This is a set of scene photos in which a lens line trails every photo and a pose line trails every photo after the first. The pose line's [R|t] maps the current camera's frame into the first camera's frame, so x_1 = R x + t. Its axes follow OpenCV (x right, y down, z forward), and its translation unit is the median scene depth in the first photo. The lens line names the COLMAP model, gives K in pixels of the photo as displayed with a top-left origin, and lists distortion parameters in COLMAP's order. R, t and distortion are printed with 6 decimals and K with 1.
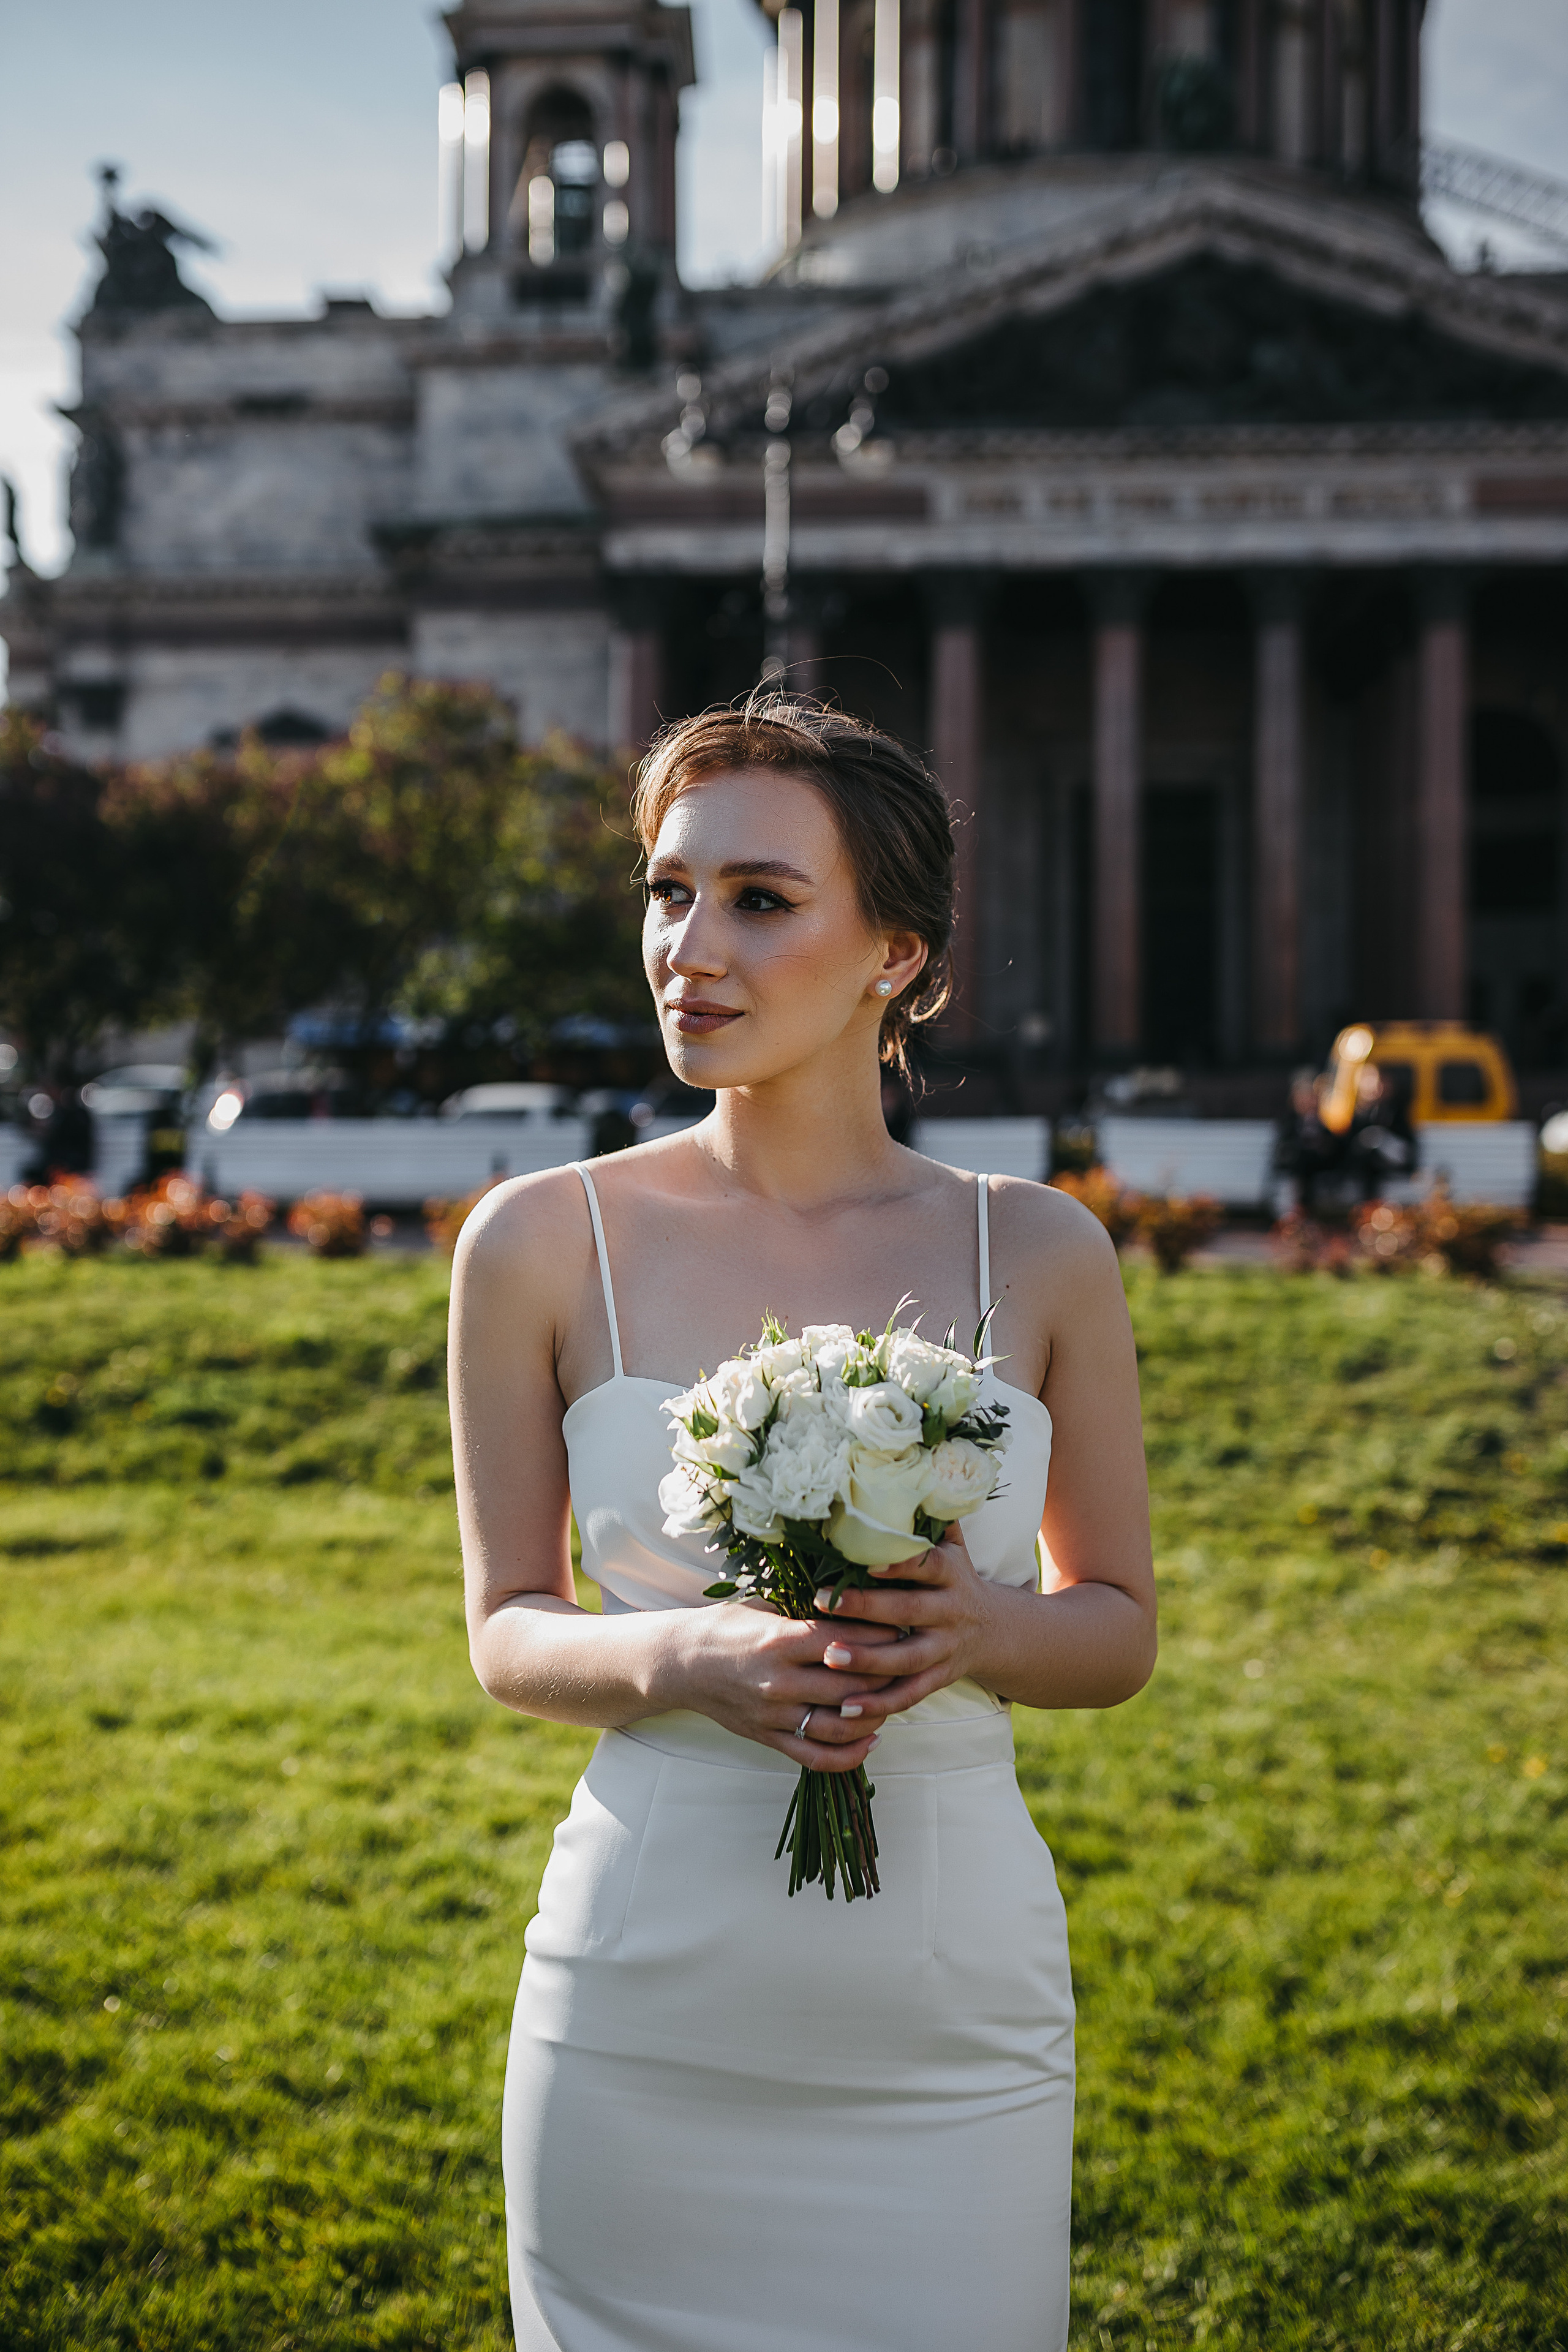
lens RADIAL K [[2237.8, 0, 784.0], [0, 2237.8, 1176.0], [0, 0, 1]] dist [-0.053255, 0.059711]
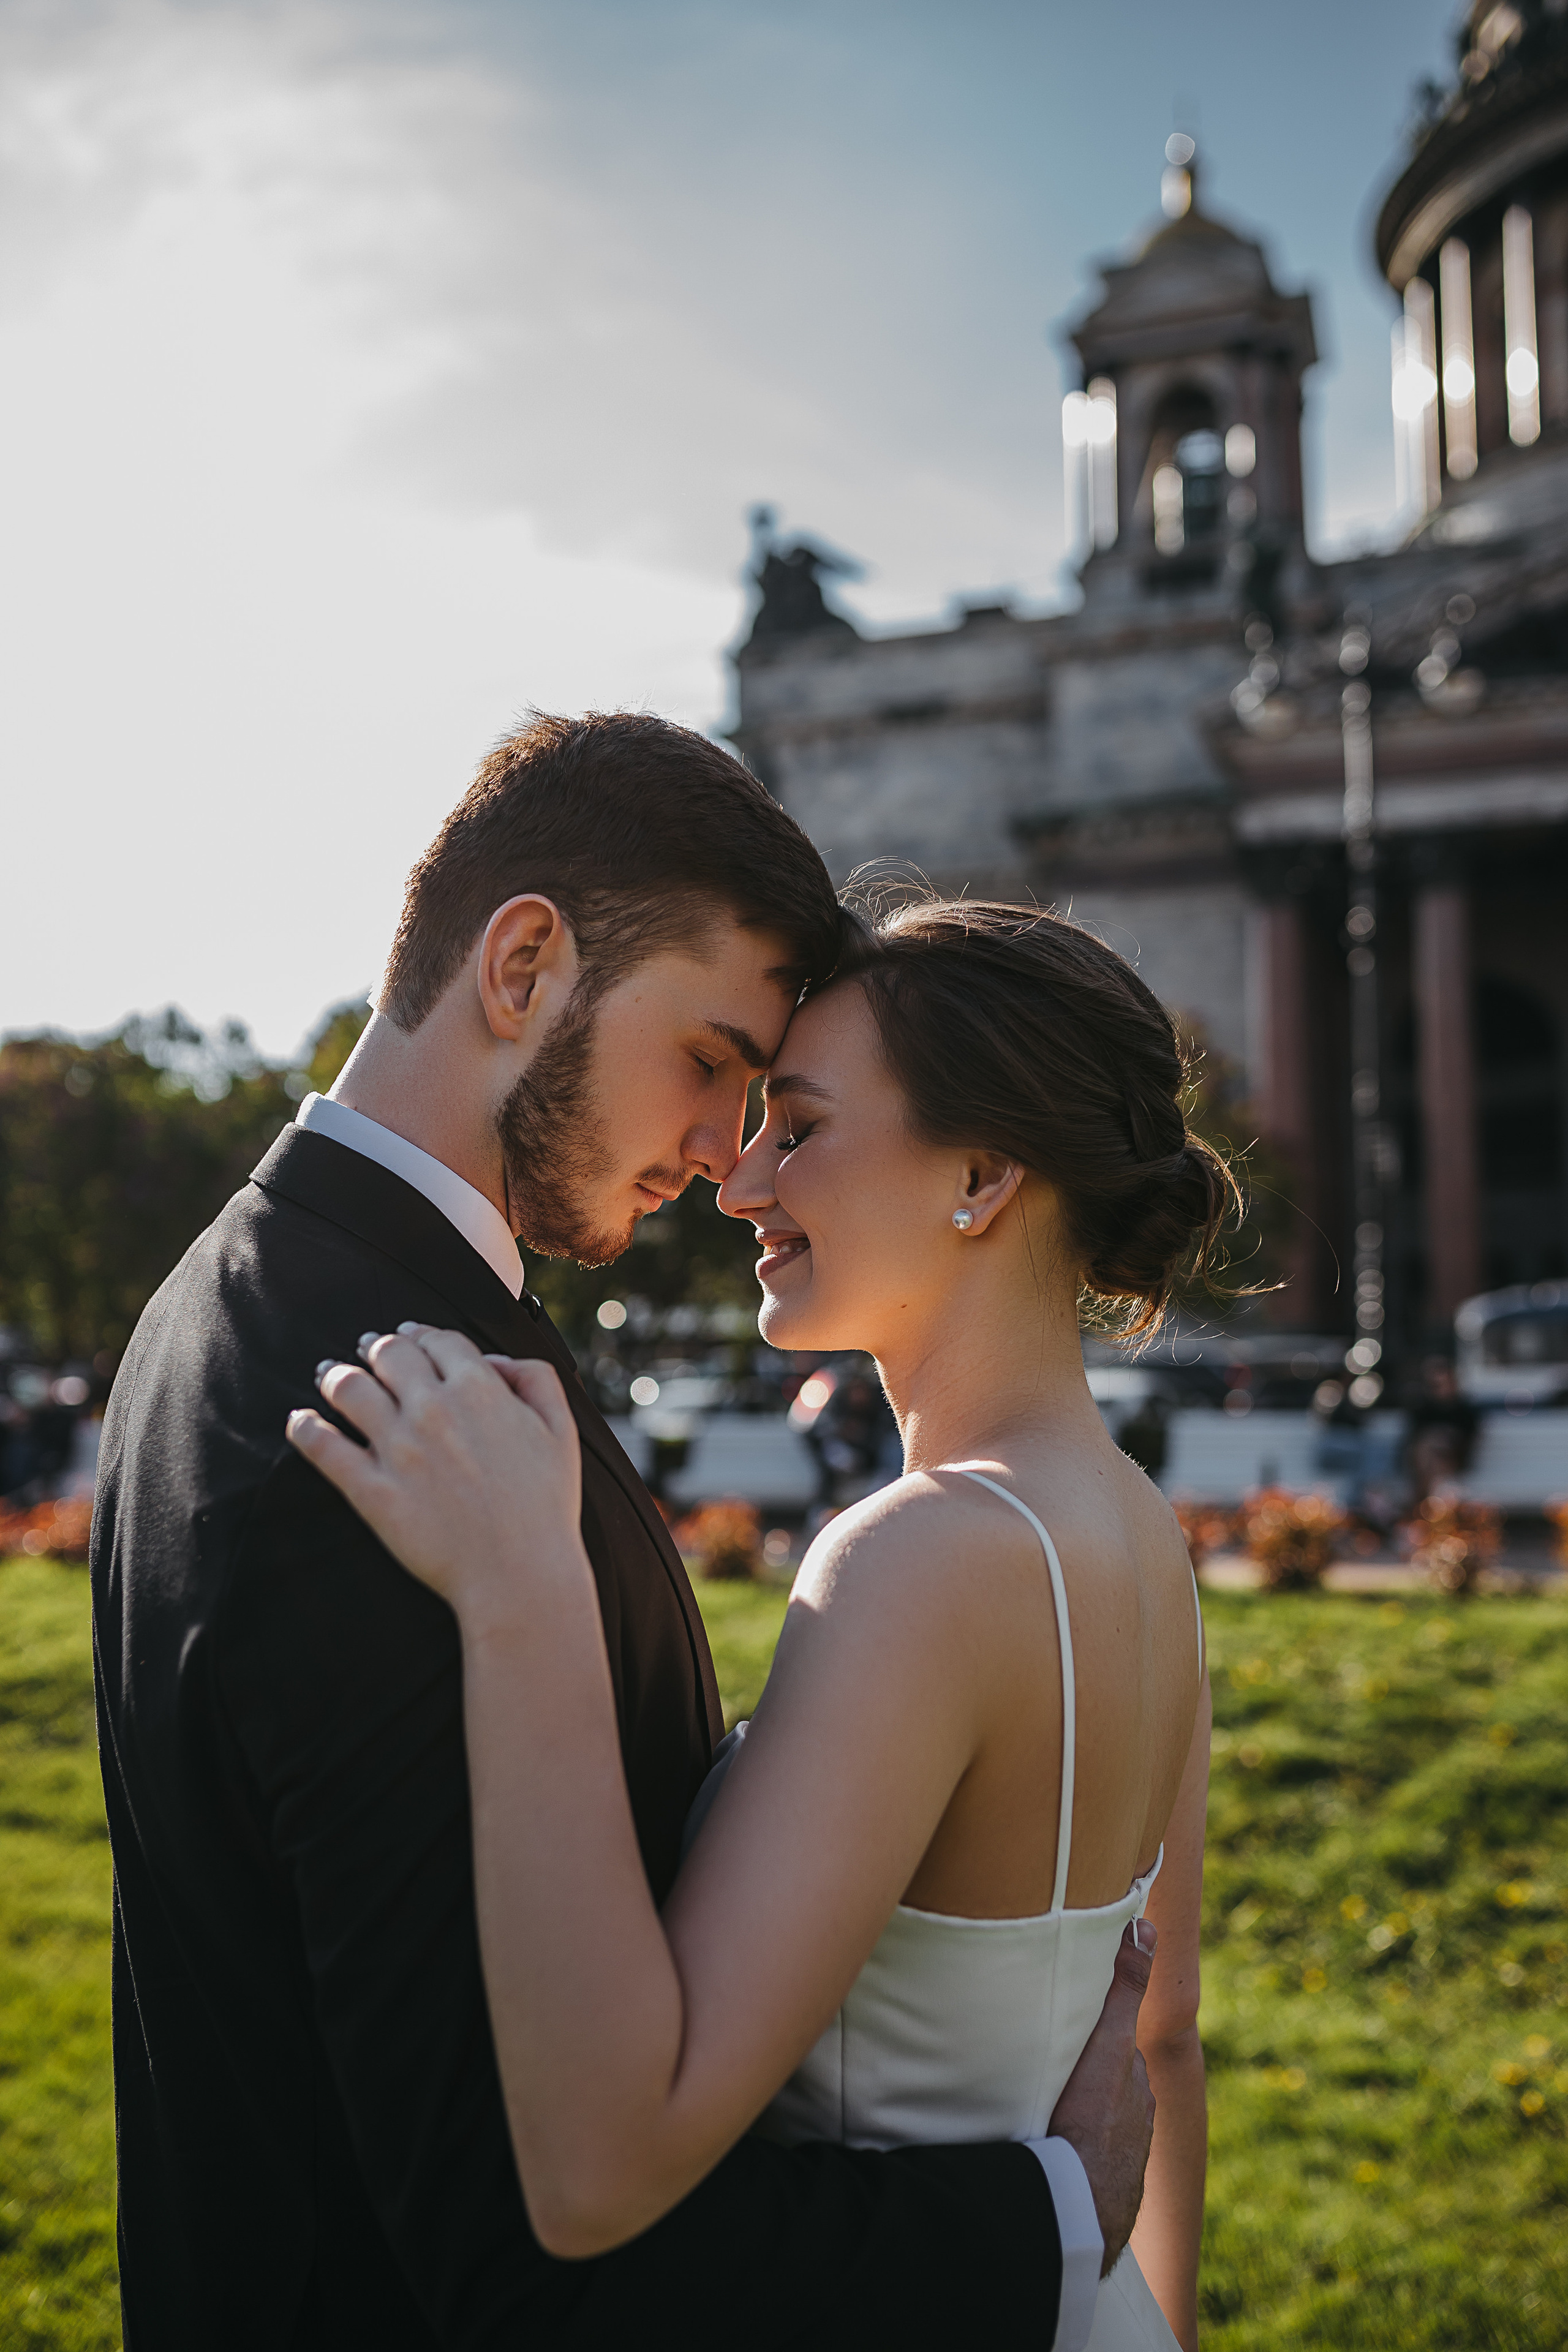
lens RADIAL K [[2237.8, 0, 784.0], [0, 2237.8, 1176.0], [0, 0, 1]] dist [-0.053255, 0.059711]
pose [[0.957237, -0.034515, -0.287240, 0.003798], [-0.000806, 0.992536, -0.121952, -0.005349], [0.289305, 0.116969, 0.950064, 0.019185]]
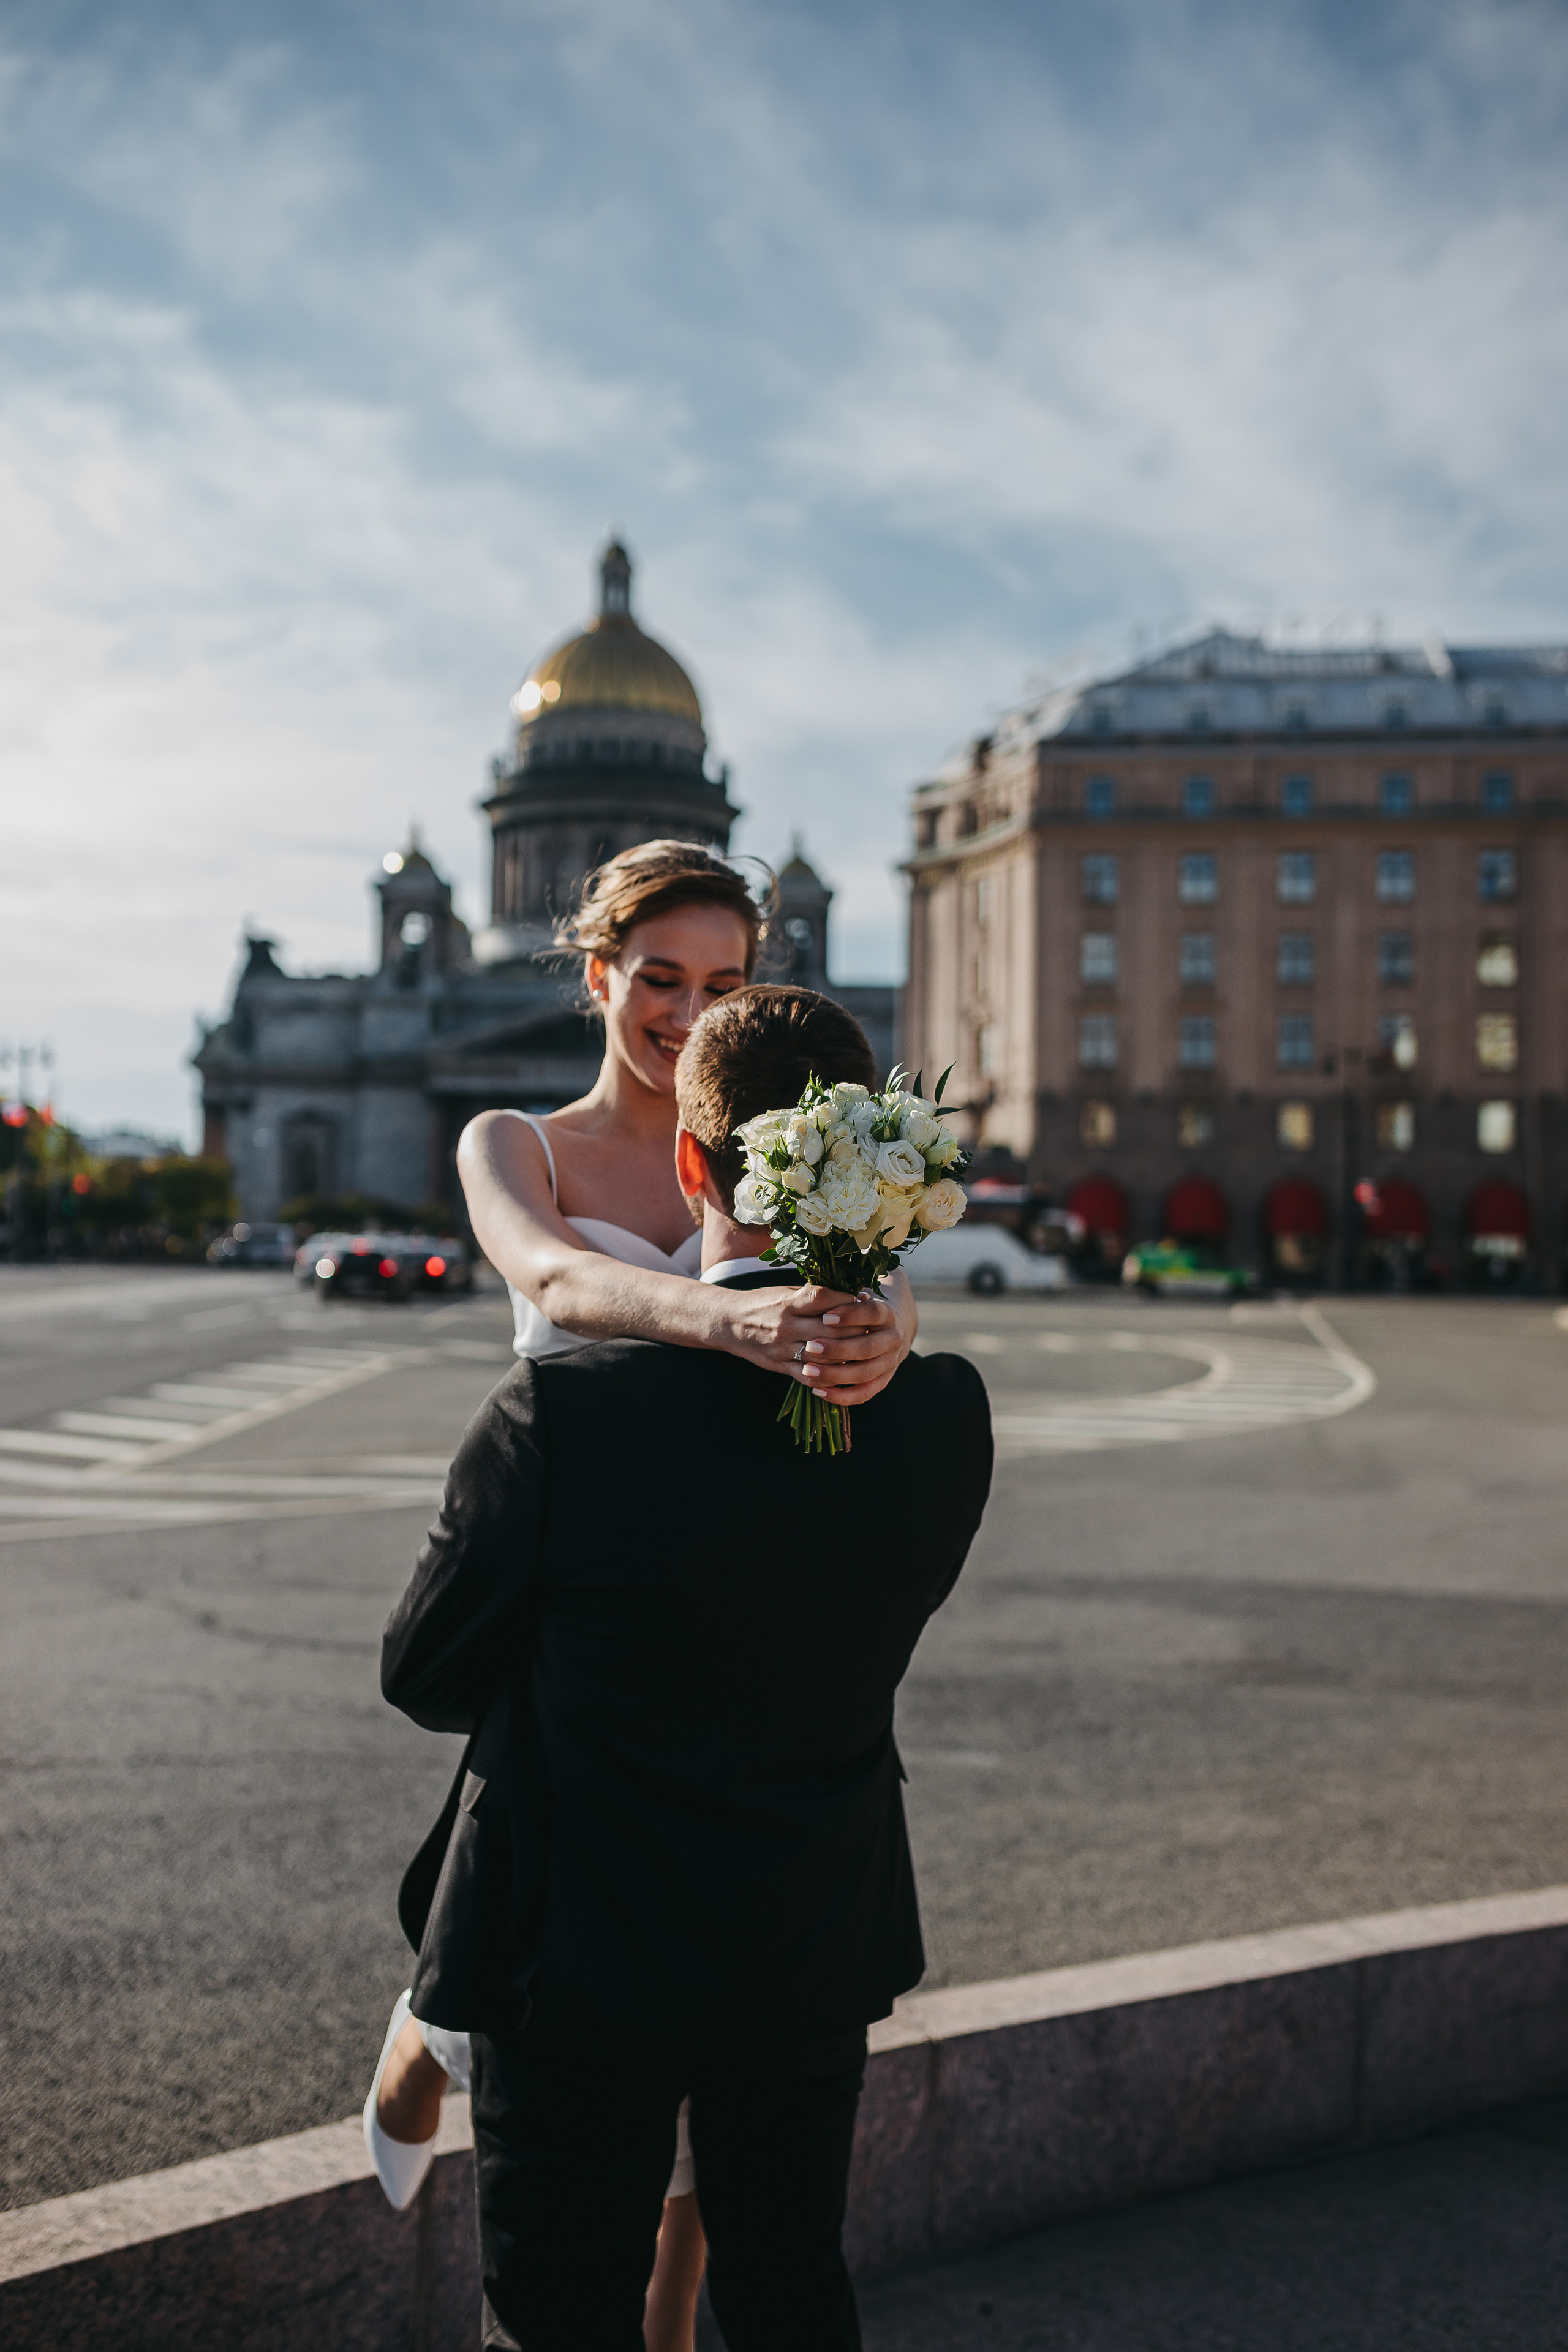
lens RADIAL K [[2237.8, 0, 784.0], [0, 2237.8, 1176.0], [0, 0, 1]] dist [-0.053255, 0.059711]
pose [[0.992892, 0.014643, 0.118111, 0.054114], [-0.006535, 0.997613, -0.068742, 0.082317], [-0.118836, 0.067481, 0.990618, -2.144142]]
